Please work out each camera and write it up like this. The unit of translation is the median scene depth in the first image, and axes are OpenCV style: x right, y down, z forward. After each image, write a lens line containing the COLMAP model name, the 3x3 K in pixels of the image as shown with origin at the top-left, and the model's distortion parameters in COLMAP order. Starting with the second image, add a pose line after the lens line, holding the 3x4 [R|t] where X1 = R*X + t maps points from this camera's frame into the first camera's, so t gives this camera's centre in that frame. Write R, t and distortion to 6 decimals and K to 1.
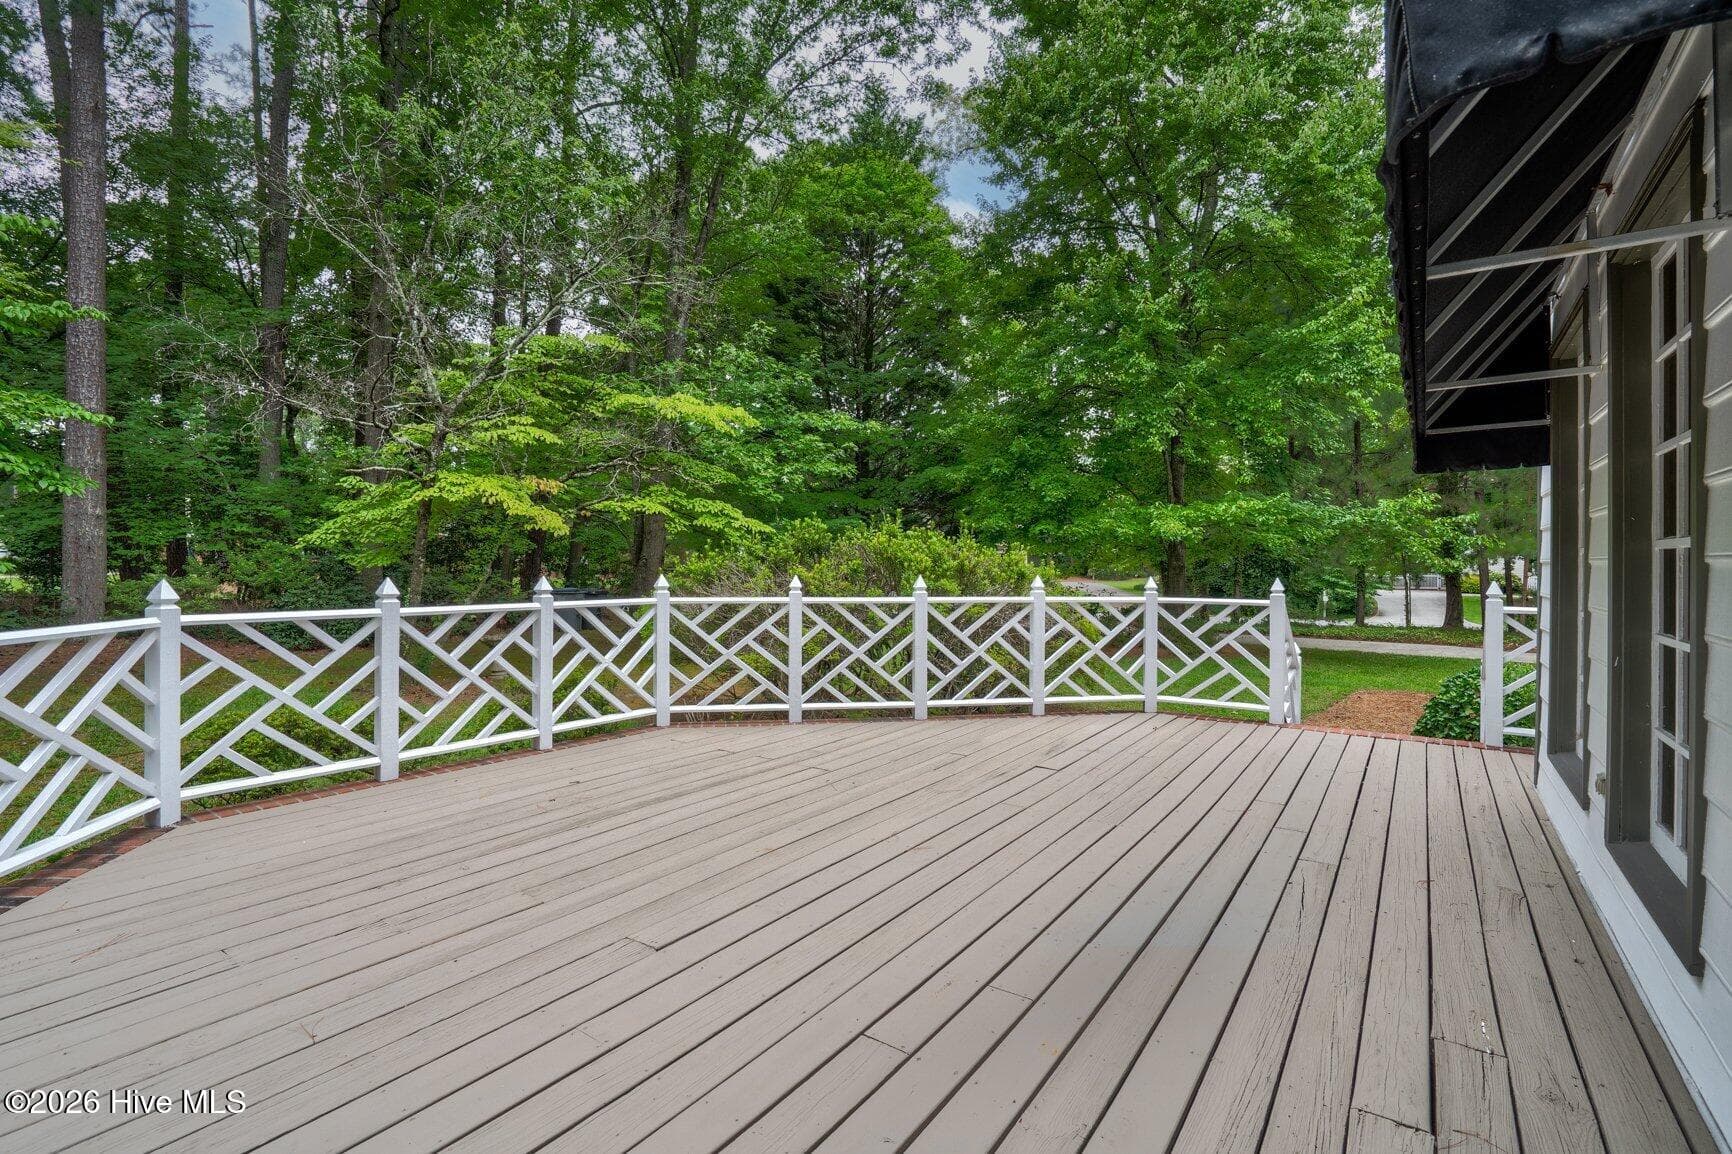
lens RADIAL K [[855.6, 0, 866.9], [0, 855.6, 561.3], [0, 0, 1]] dist [-0.068705, 0.031311]
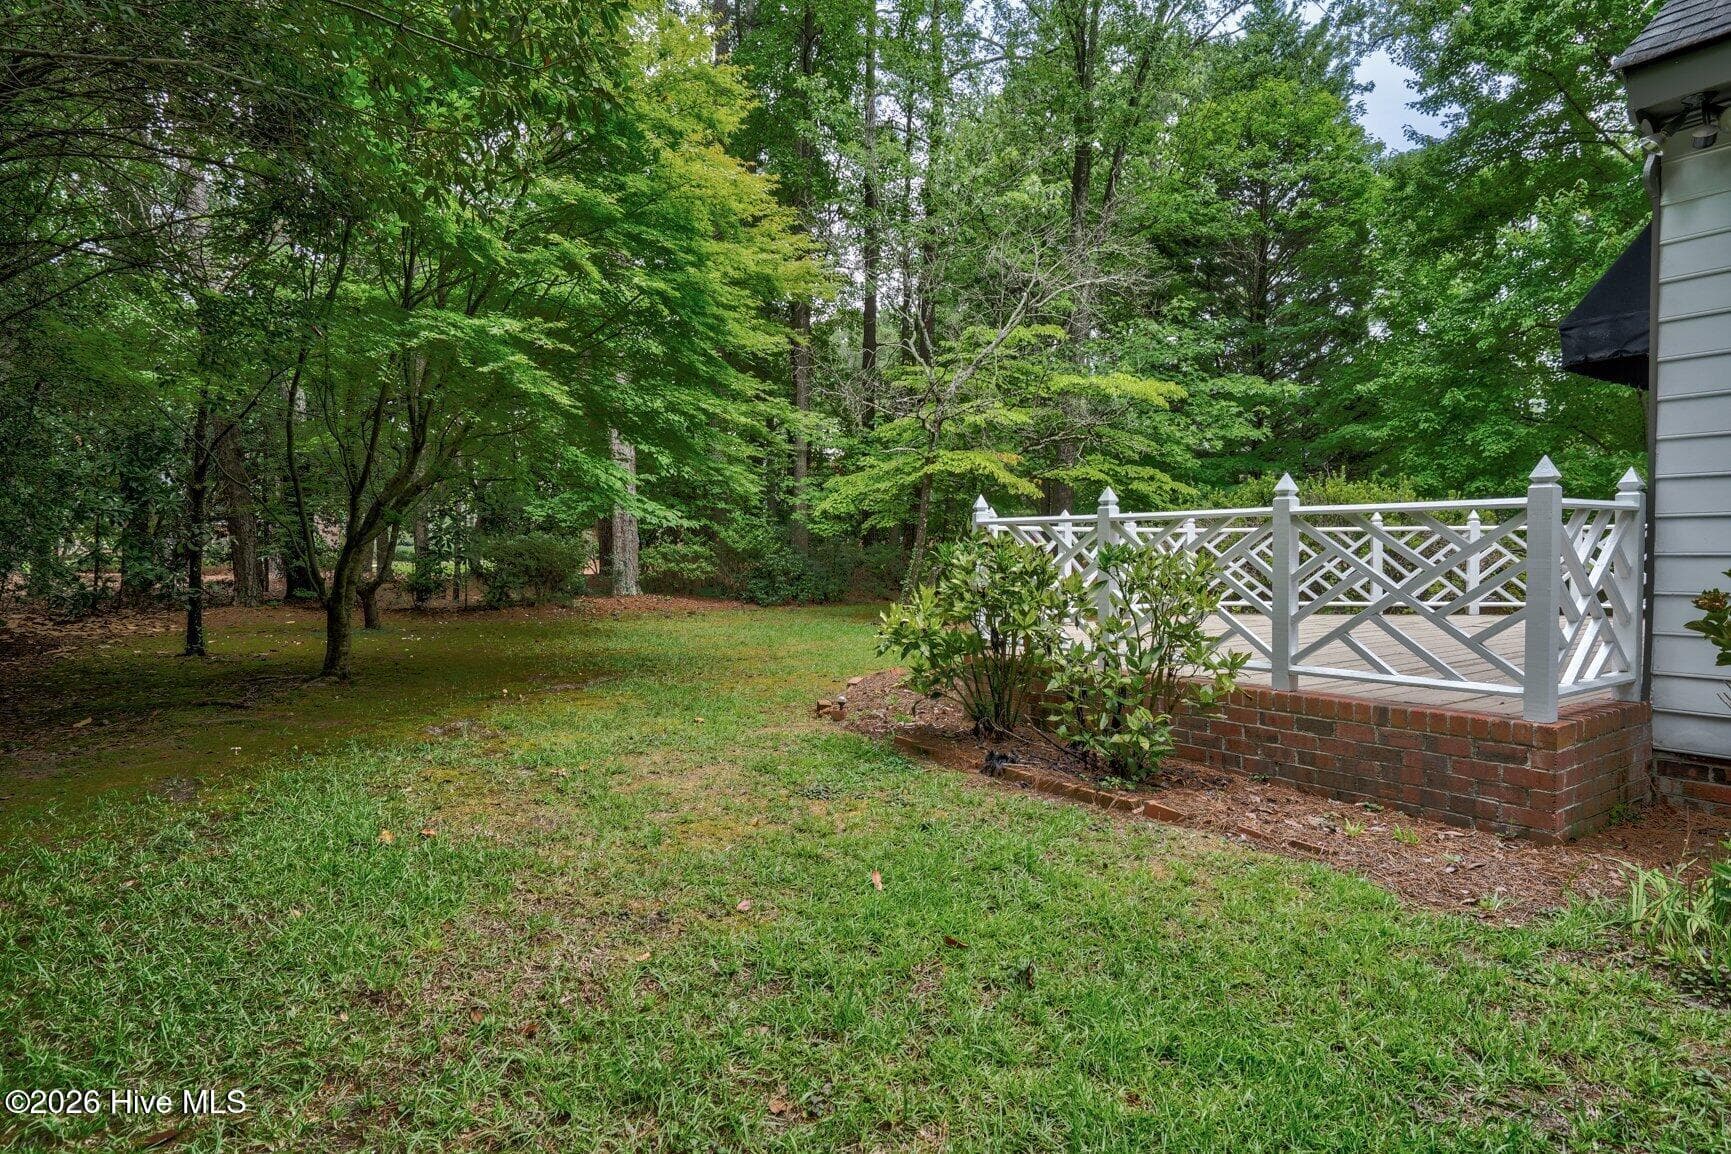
lens RADIAL K [[1001.5, 0, 864.3], [0, 1001.5, 586.4], [0, 0, 1]] dist [-0.039778, 0.031276]
pose [[0.938384, 0.001976, -0.345589, -0.056523], [0.012390, 0.999148, 0.039357, 0.022904], [0.345372, -0.041214, 0.937560, -0.279416]]
